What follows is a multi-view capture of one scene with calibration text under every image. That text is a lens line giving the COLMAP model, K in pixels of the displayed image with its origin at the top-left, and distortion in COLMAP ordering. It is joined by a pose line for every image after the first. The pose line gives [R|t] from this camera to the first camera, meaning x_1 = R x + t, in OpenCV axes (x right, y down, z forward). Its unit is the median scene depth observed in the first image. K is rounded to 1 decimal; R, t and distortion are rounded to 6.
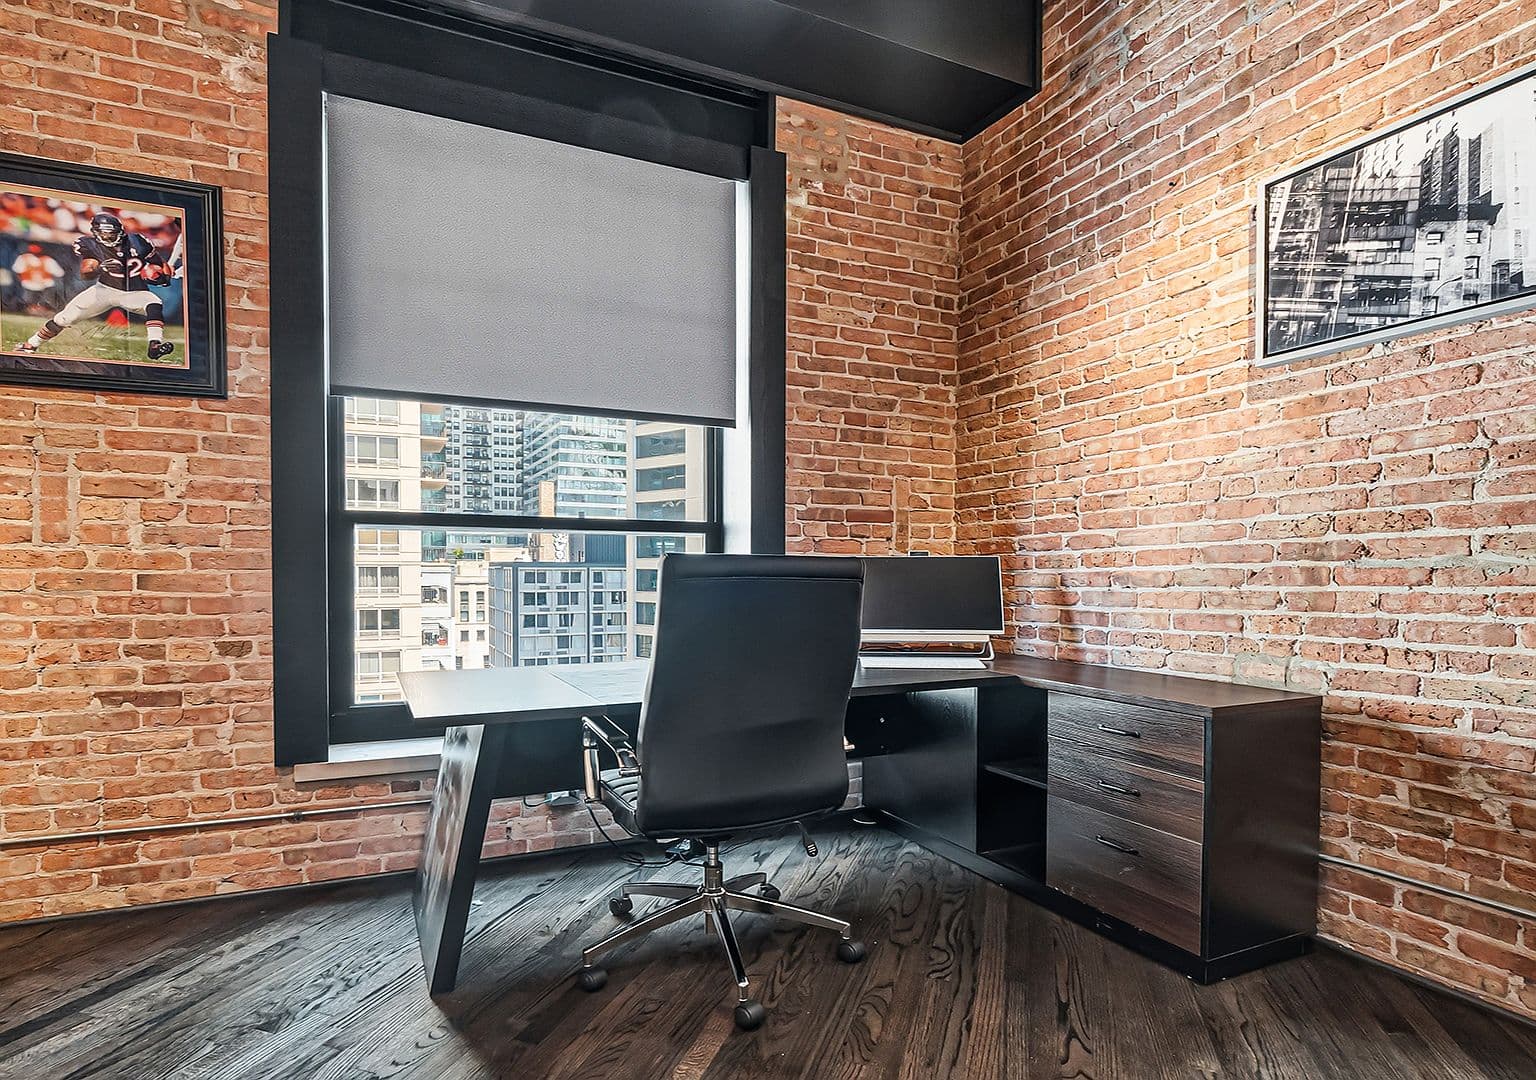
lens RADIAL K [[872.9, 0, 766.3], [0, 872.9, 590.2], [0, 0, 1]] dist [0.004395, 0.002651]
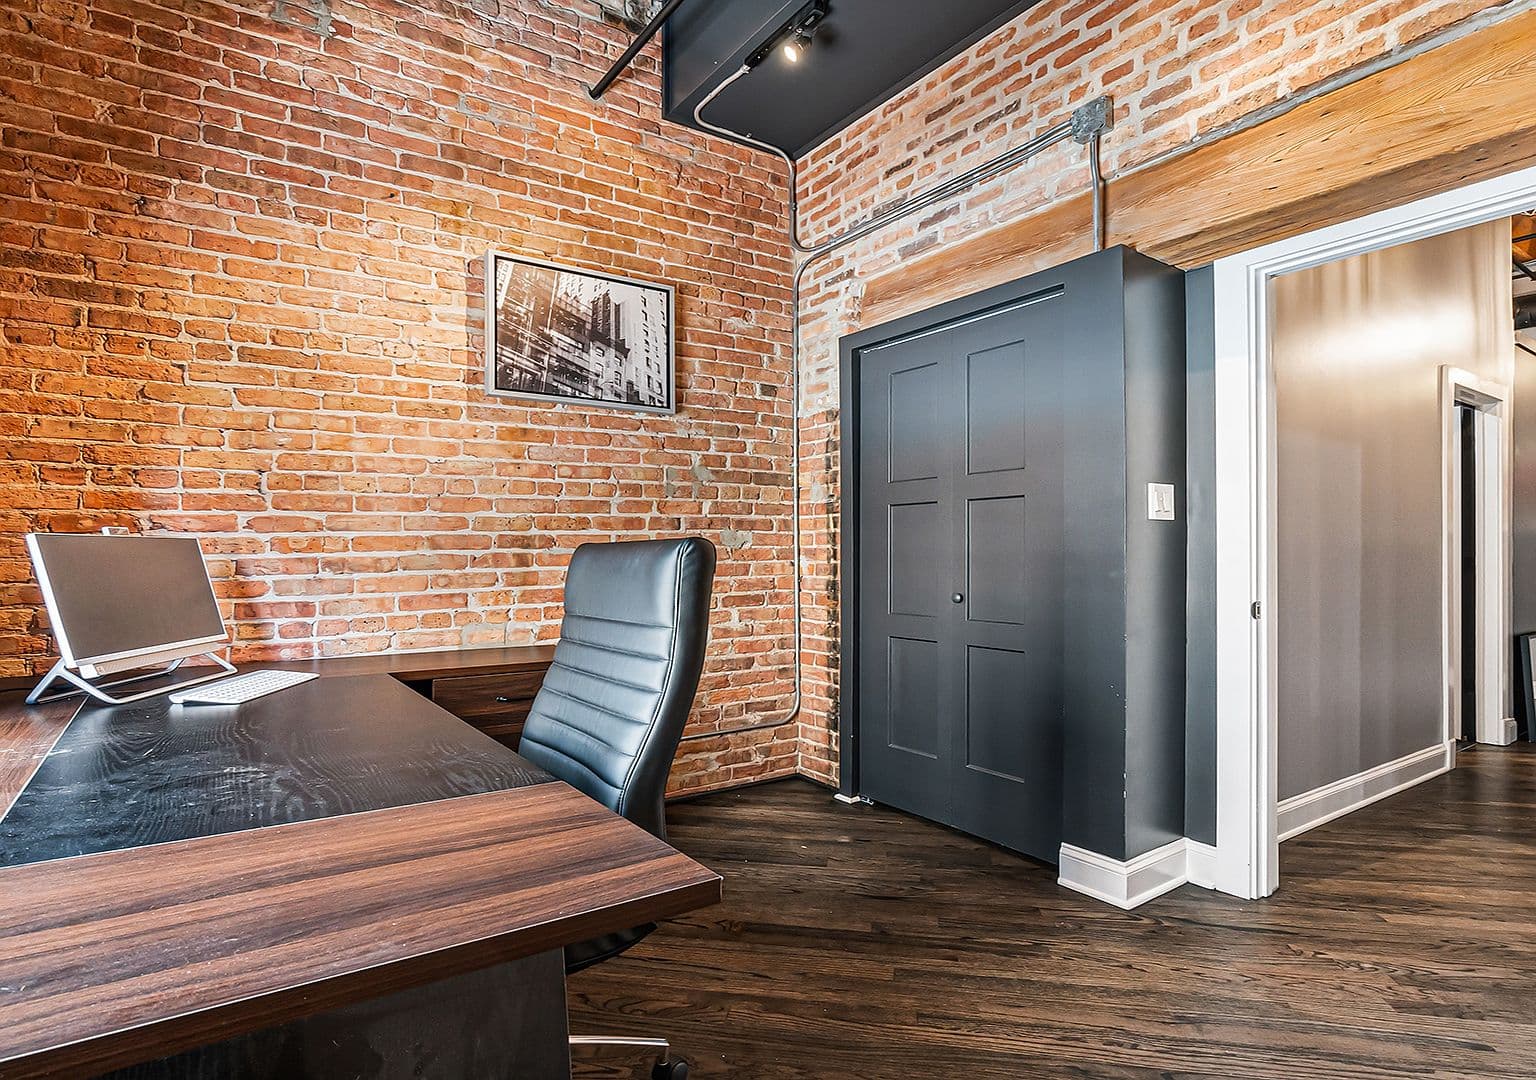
lens RADIAL K [[816.2, 0, 768.0], [0, 816.2, 540.0], [0, 0, 1]] dist [-0.001603, 0.000011]
pose [[-0.170830, 0.013976, 0.985201, -0.633829], [0.021000, 0.999724, -0.010540, -0.023673], [-0.985077, 0.018888, -0.171077, 0.775352]]
